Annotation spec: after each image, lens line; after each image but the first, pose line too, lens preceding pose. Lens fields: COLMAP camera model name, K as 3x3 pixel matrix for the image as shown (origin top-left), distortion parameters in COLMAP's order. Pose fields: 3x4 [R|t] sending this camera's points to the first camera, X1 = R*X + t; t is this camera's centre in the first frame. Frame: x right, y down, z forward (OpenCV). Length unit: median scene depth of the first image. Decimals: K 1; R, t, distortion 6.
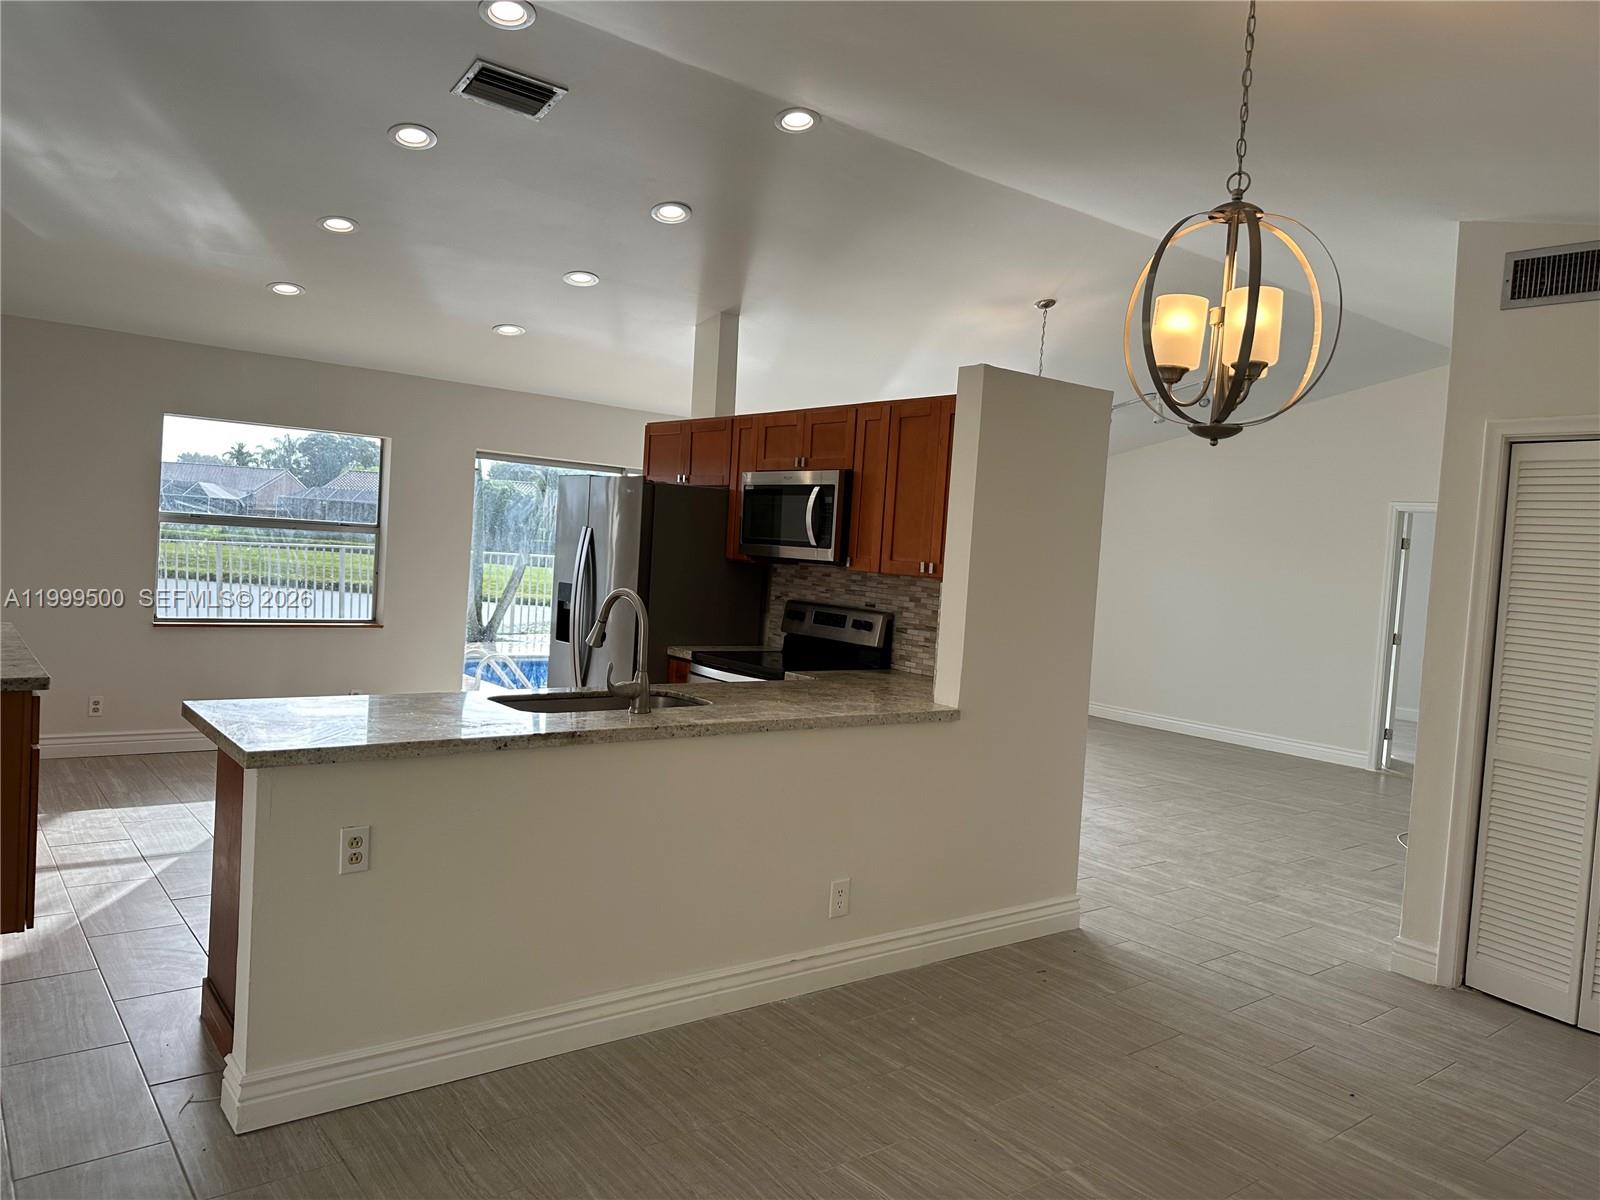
lens RADIAL K [[1114.4, 0, 797.3], [0, 1114.4, 585.1], [0, 0, 1]] dist [0.033621, -0.018366]
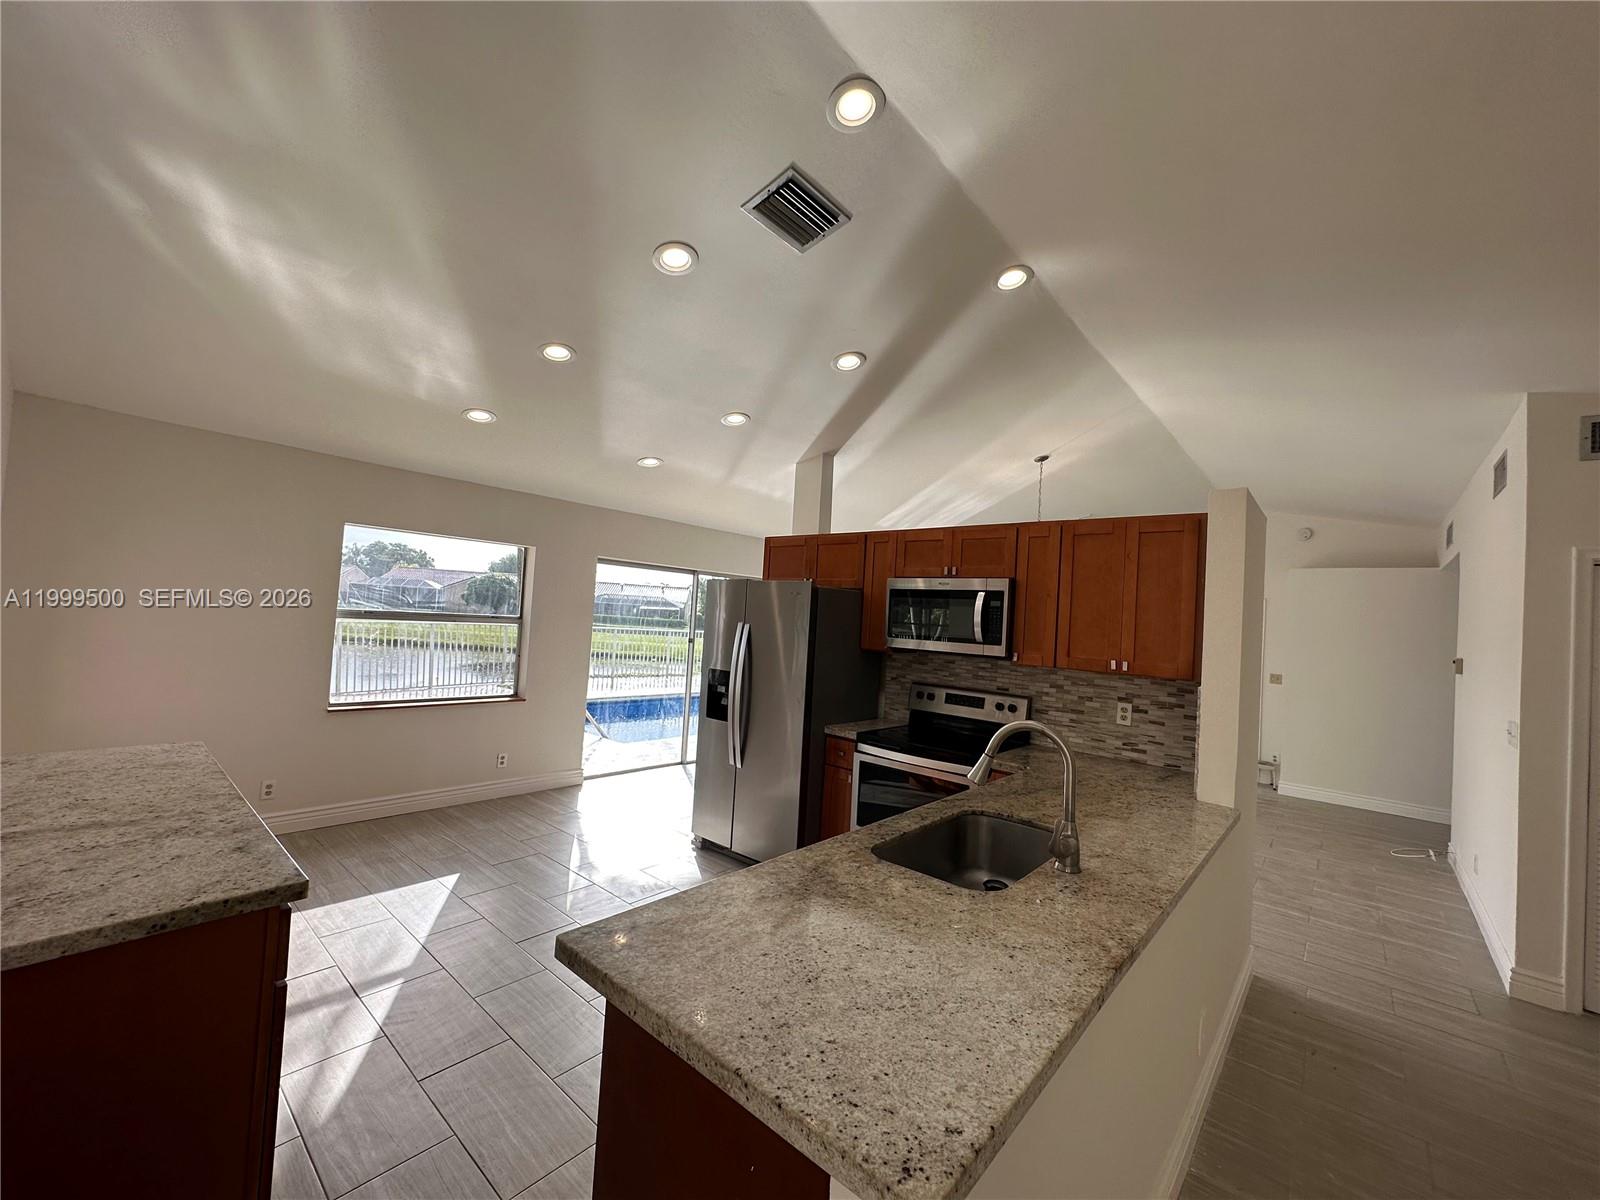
lens RADIAL K [[641.6, 0, 800.1], [0, 641.6, 592.4], [0, 0, 1]] dist [-0.005840, 0.000995]
pose [[0.983099, 0.001350, 0.183072, -0.290449], [0.010774, 0.997813, -0.065213, -0.045208], [-0.182759, 0.066084, 0.980934, 0.362004]]
